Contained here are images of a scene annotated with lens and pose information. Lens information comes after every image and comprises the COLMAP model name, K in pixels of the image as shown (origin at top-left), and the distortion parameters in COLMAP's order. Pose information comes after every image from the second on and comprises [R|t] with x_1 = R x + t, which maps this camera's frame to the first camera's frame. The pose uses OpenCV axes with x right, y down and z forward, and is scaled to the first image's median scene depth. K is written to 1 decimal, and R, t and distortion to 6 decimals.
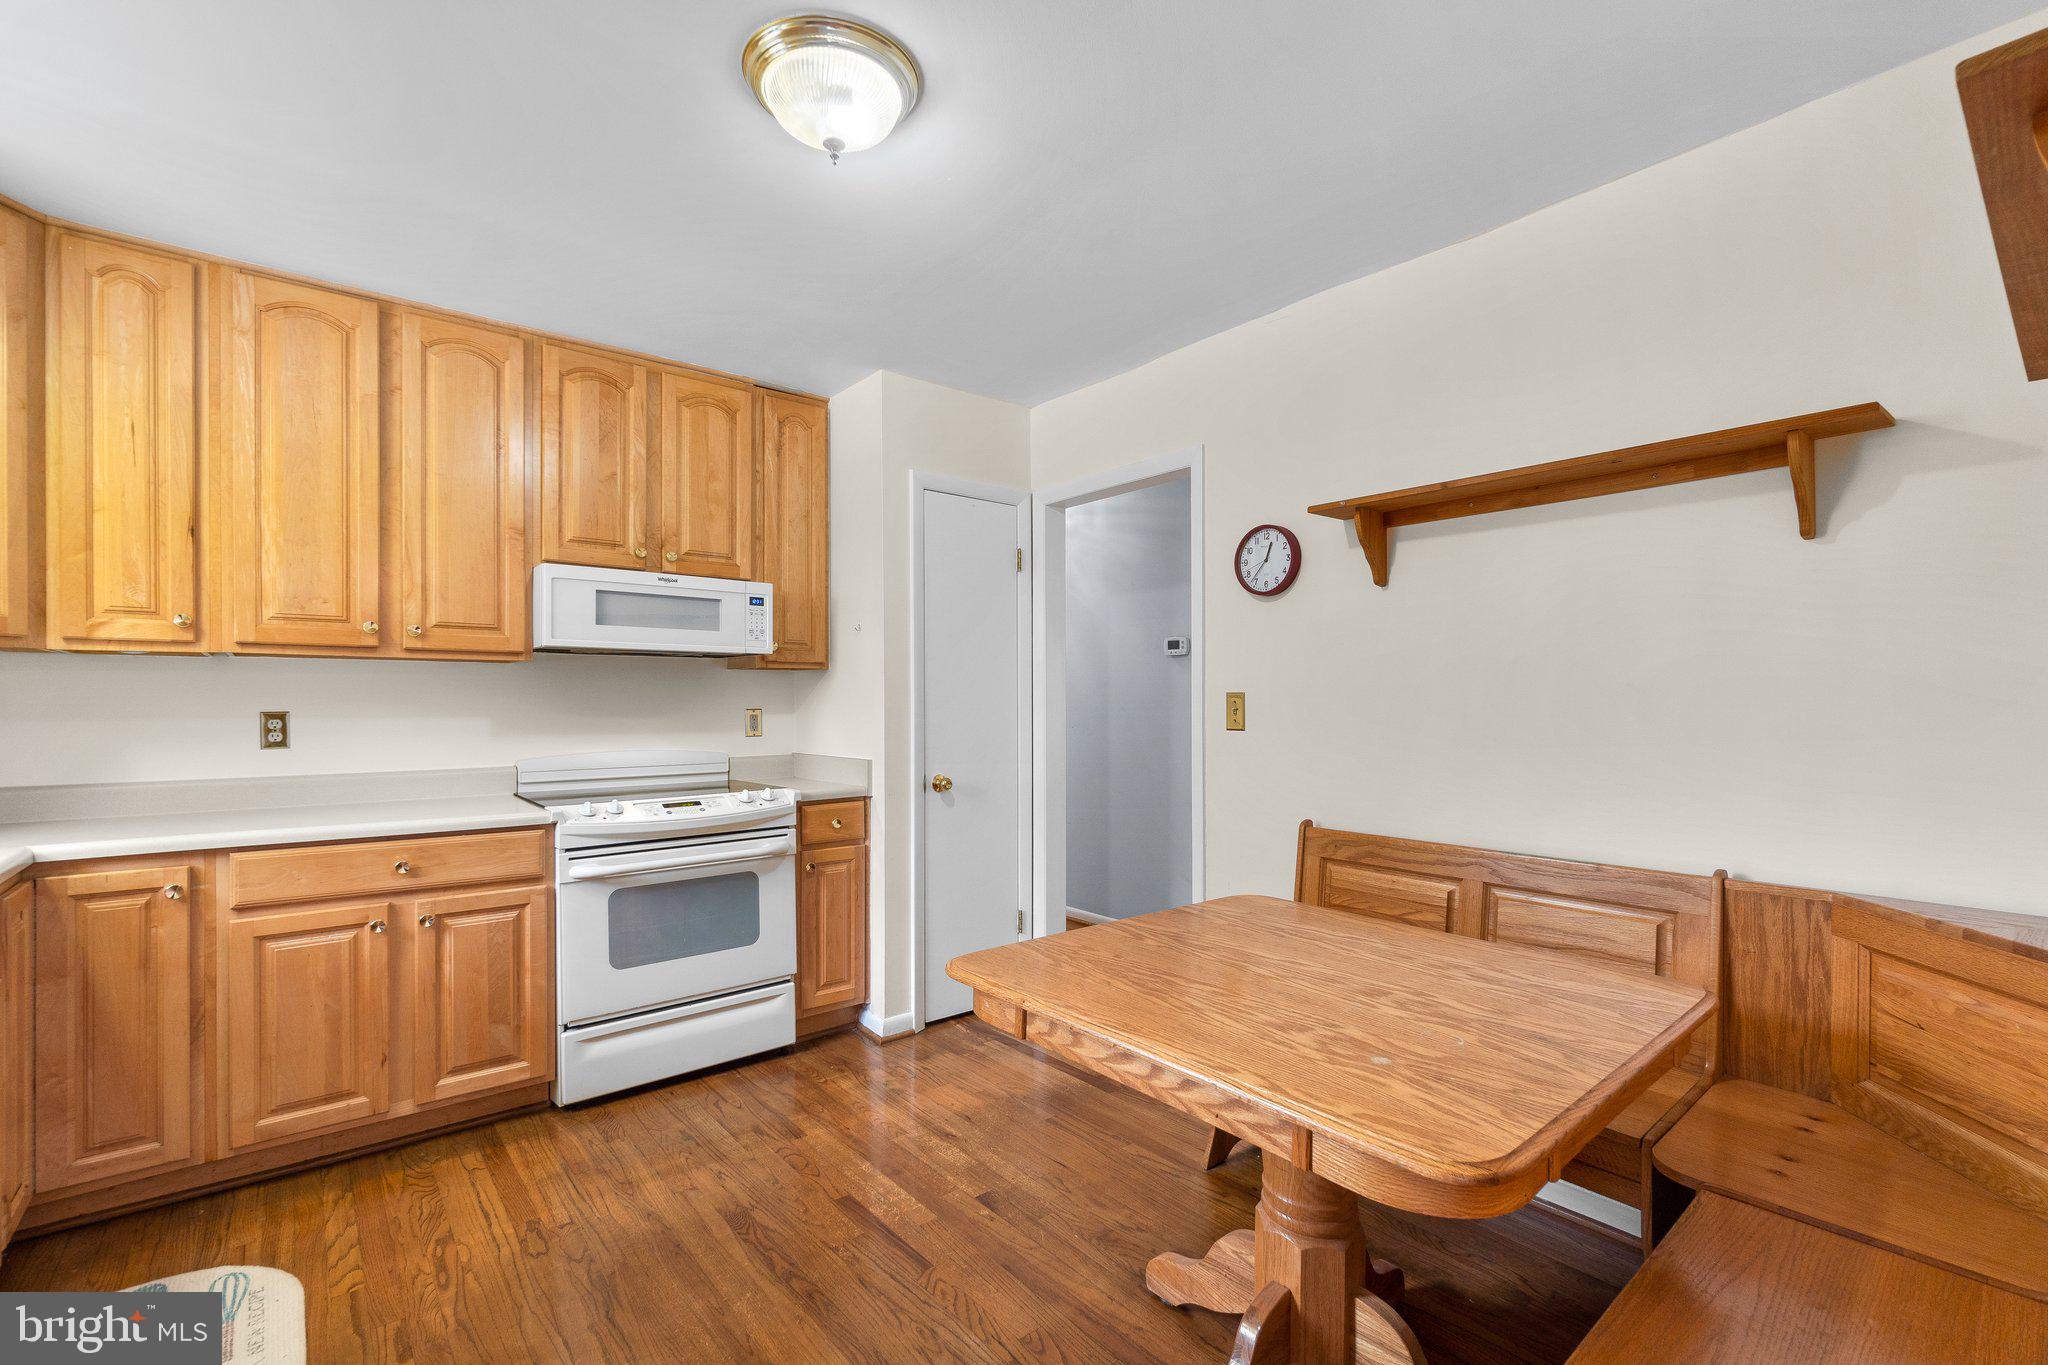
lens RADIAL K [[901.6, 0, 1018.9], [0, 901.6, 696.8], [0, 0, 1]] dist [0.000879, 0.000152]
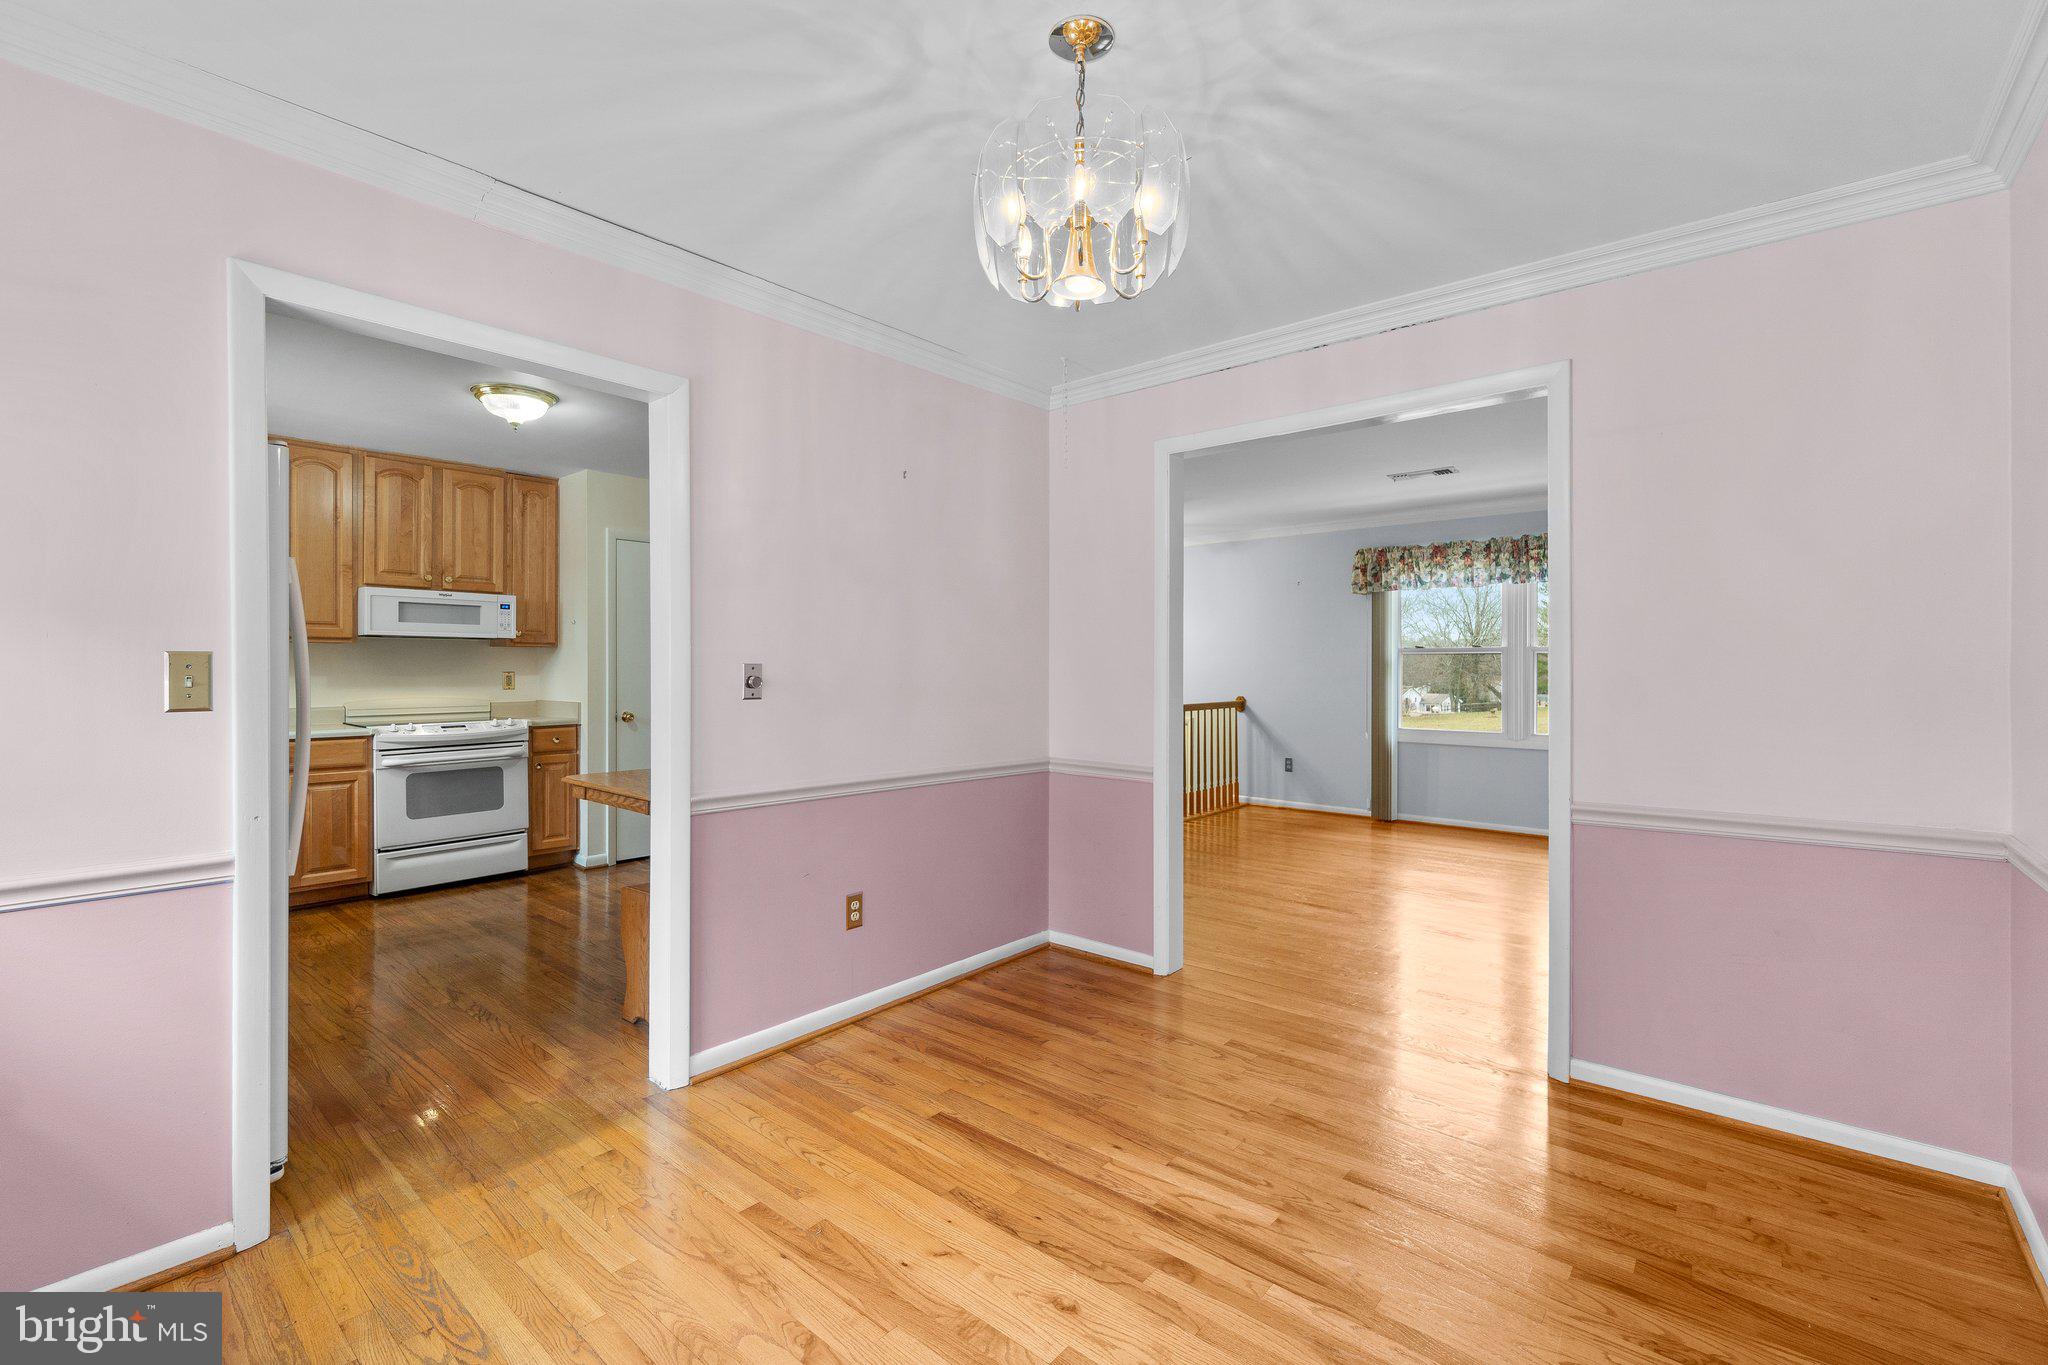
lens RADIAL K [[889.8, 0, 1018.2], [0, 889.8, 664.2], [0, 0, 1]] dist [-0.001330, 0.000330]
pose [[0.985421, 0.002543, 0.170116, 0.397490], [-0.002673, 0.999996, 0.000537, -0.003873], [-0.170114, -0.000984, 0.985424, -0.851545]]
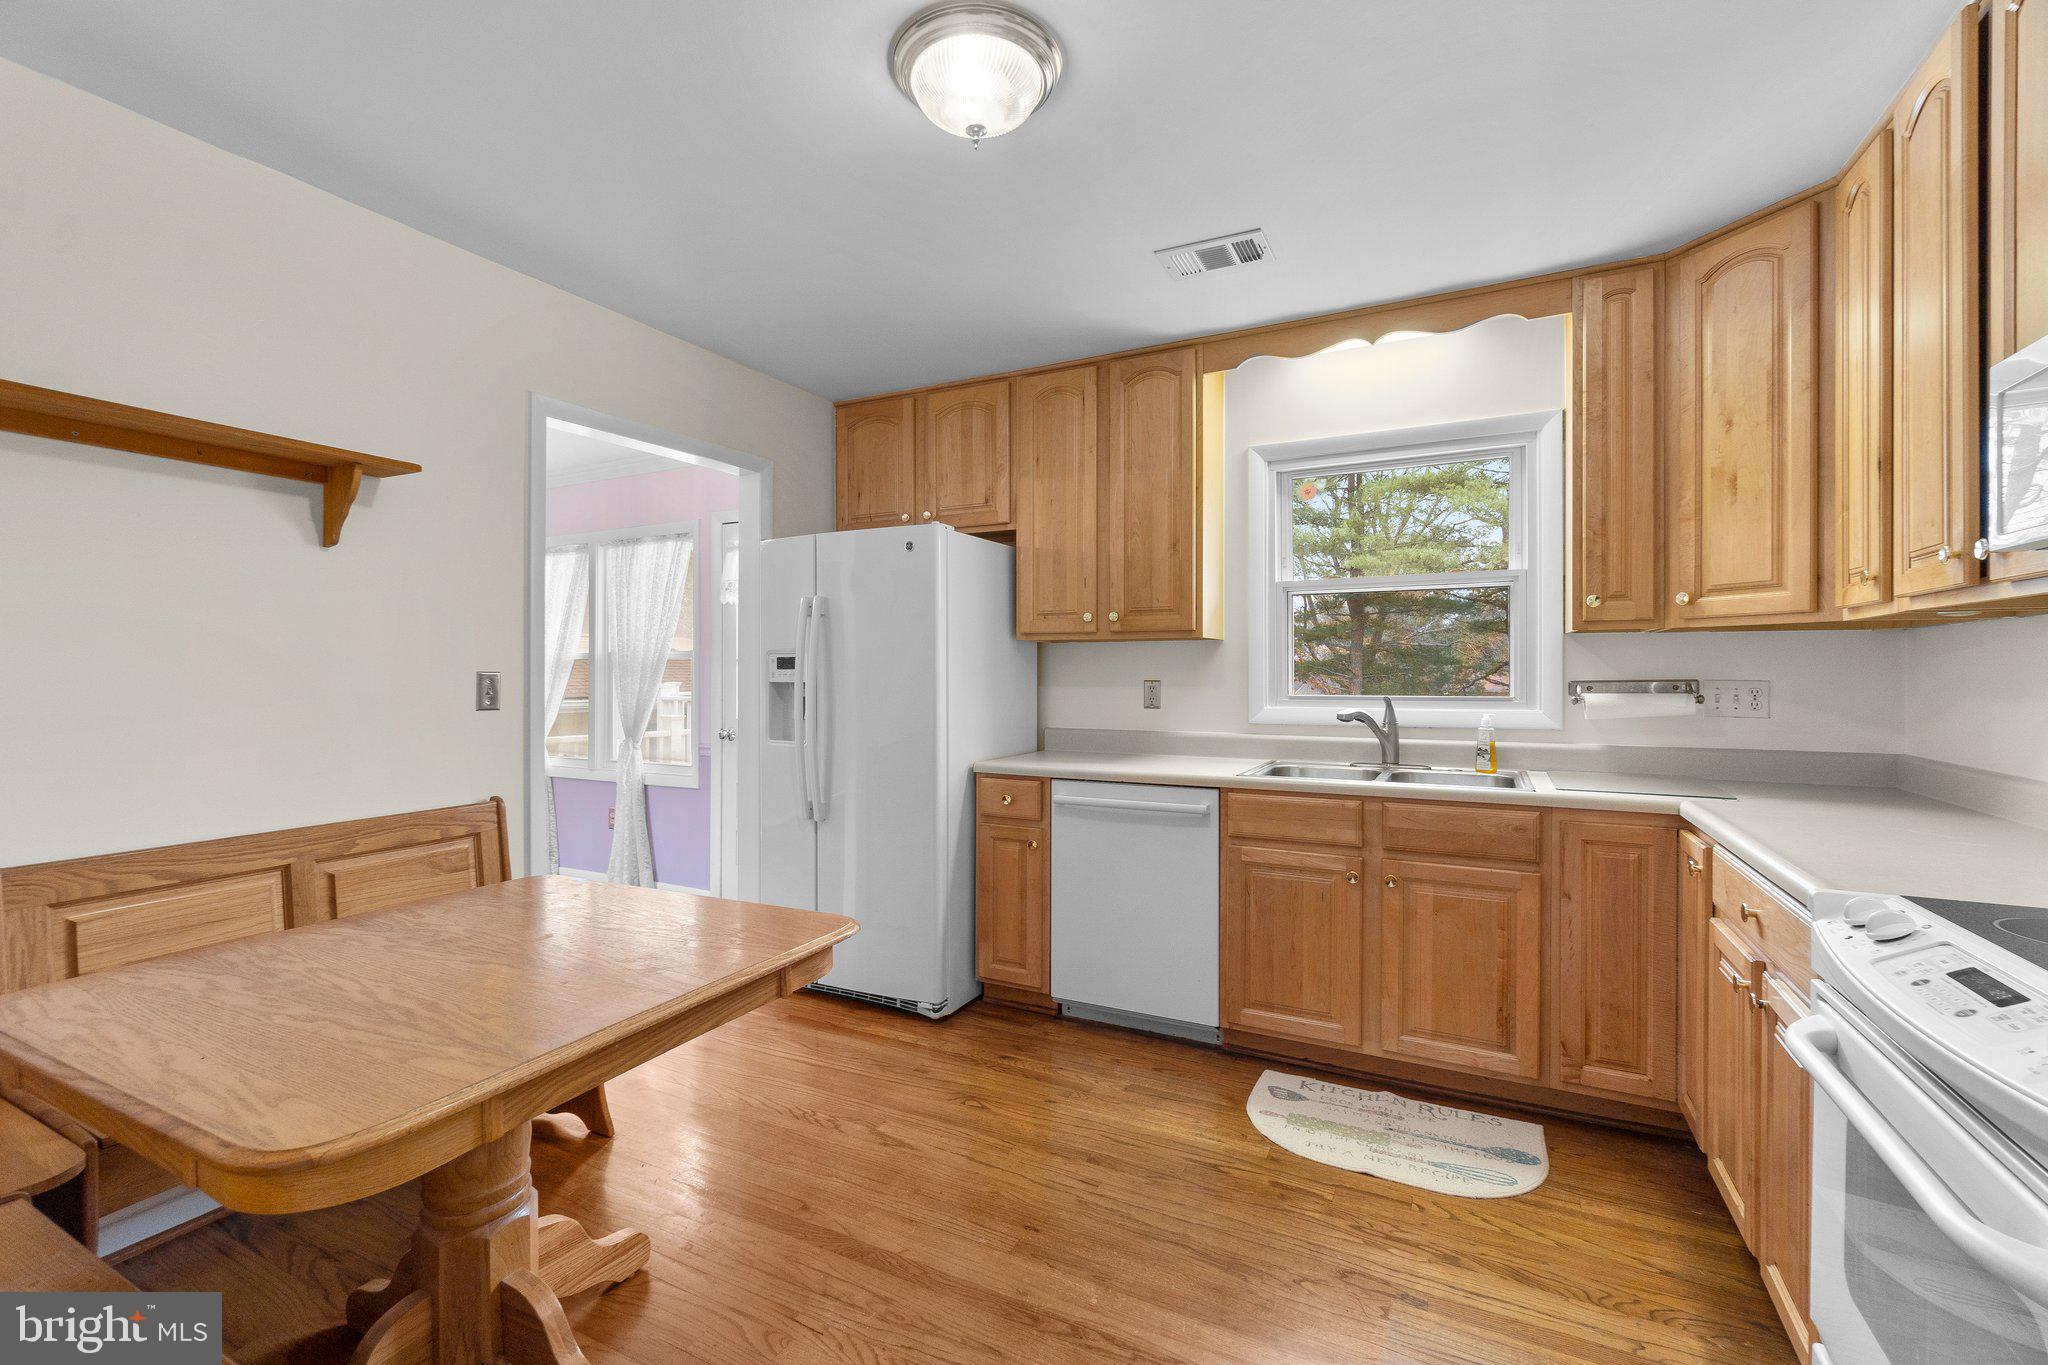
lens RADIAL K [[880.5, 0, 1000.5], [0, 880.5, 677.7], [0, 0, 1]] dist [-0.000869, 0.000001]
pose [[-0.926725, 0.001702, -0.375737, 0.086482], [0.000708, 0.999996, 0.002783, 0.003935], [0.375740, 0.002313, -0.926722, 1.145555]]
